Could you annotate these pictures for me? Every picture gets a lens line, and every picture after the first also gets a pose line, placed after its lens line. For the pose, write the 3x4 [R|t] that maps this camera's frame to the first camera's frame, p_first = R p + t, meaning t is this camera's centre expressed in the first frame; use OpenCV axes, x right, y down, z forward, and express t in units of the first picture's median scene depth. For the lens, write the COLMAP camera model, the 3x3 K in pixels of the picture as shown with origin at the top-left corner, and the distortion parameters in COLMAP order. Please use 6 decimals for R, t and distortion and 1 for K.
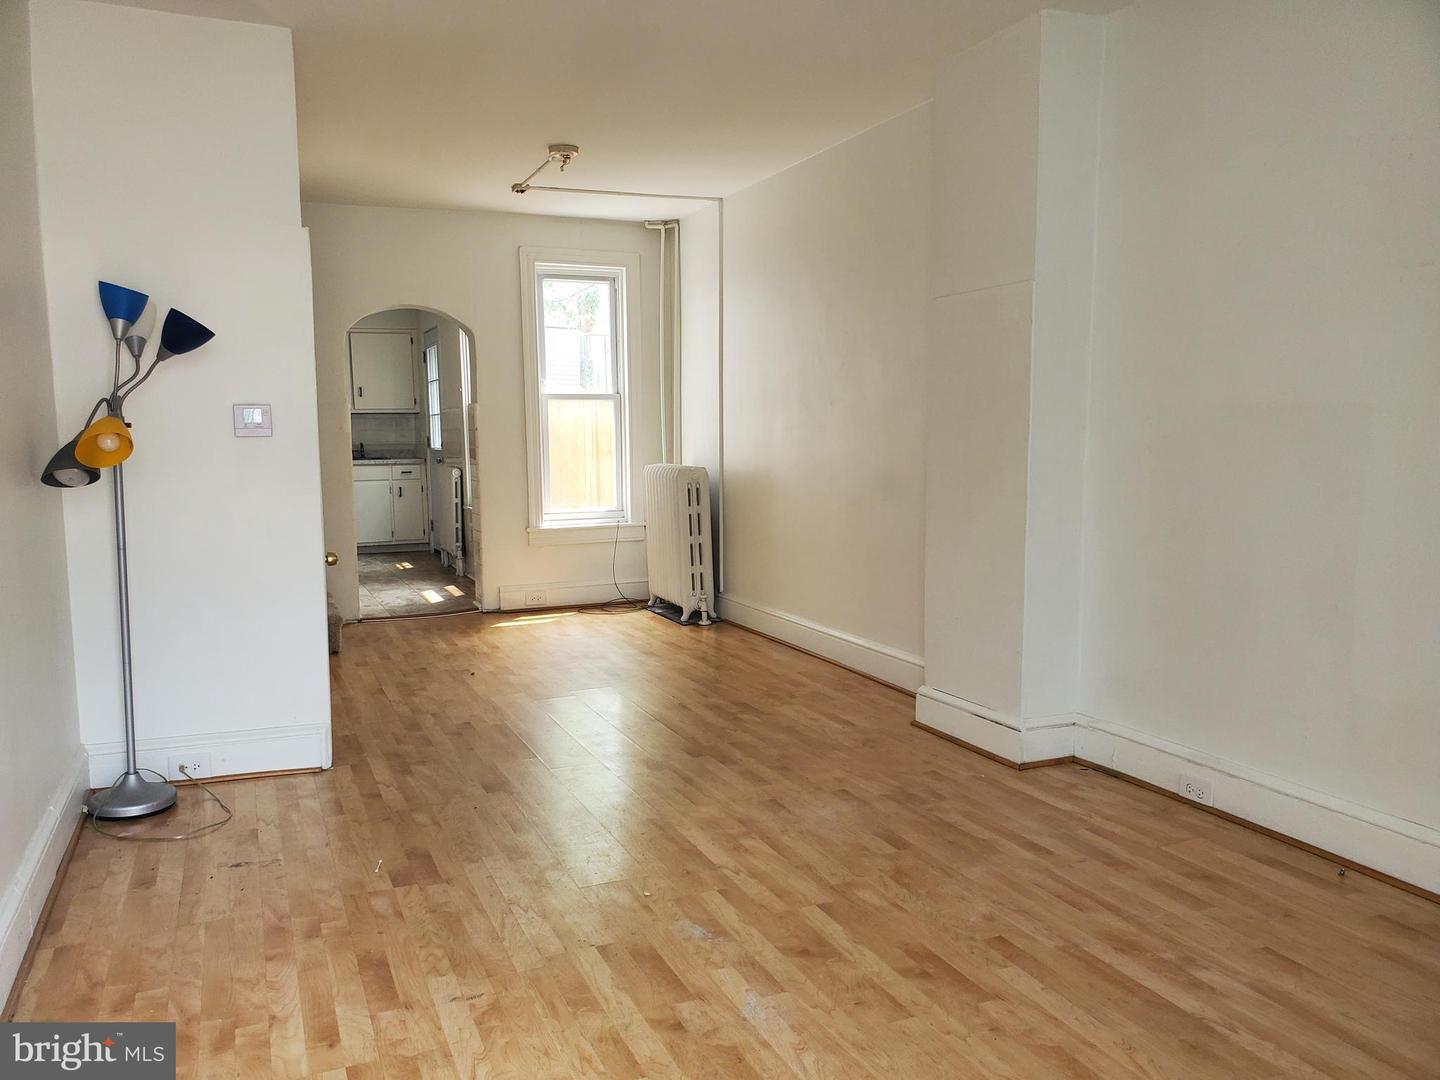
lens RADIAL K [[1103.7, 0, 720.0], [0, 1103.7, 540.0], [0, 0, 1]] dist [0.050381, -0.055983]
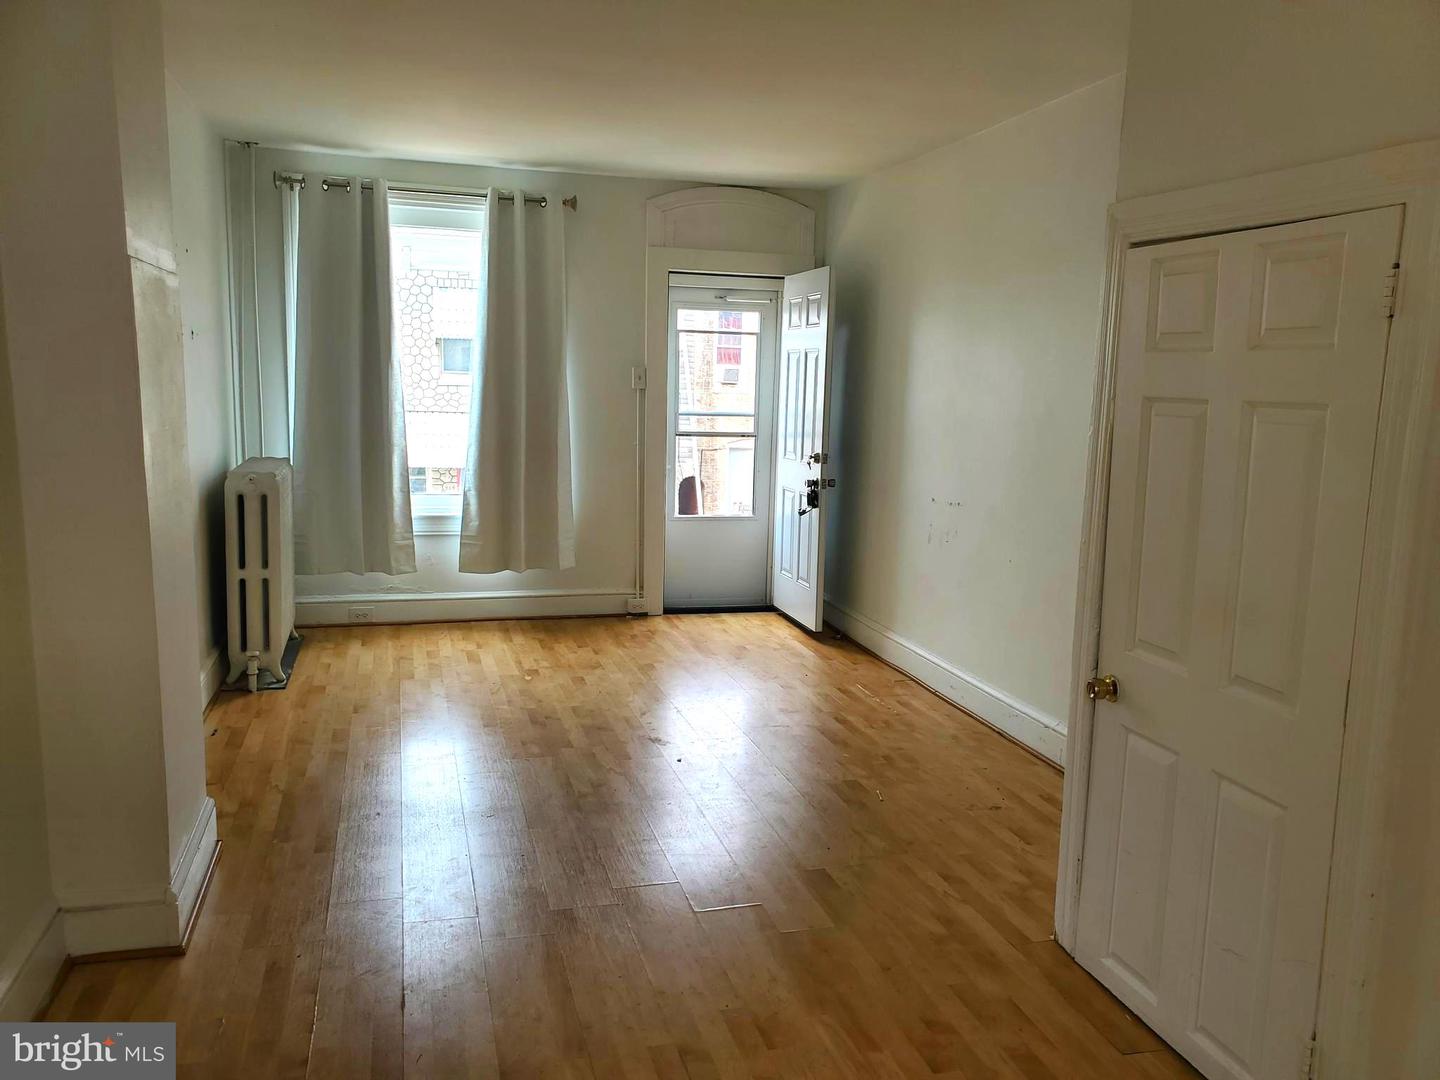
lens RADIAL K [[1103.7, 0, 720.0], [0, 1103.7, 540.0], [0, 0, 1]] dist [0.050381, -0.055983]
pose [[-0.990695, -0.038176, 0.130634, -0.292116], [-0.005332, 0.970003, 0.243036, -0.312616], [-0.135994, 0.240078, -0.961181, 2.268942]]
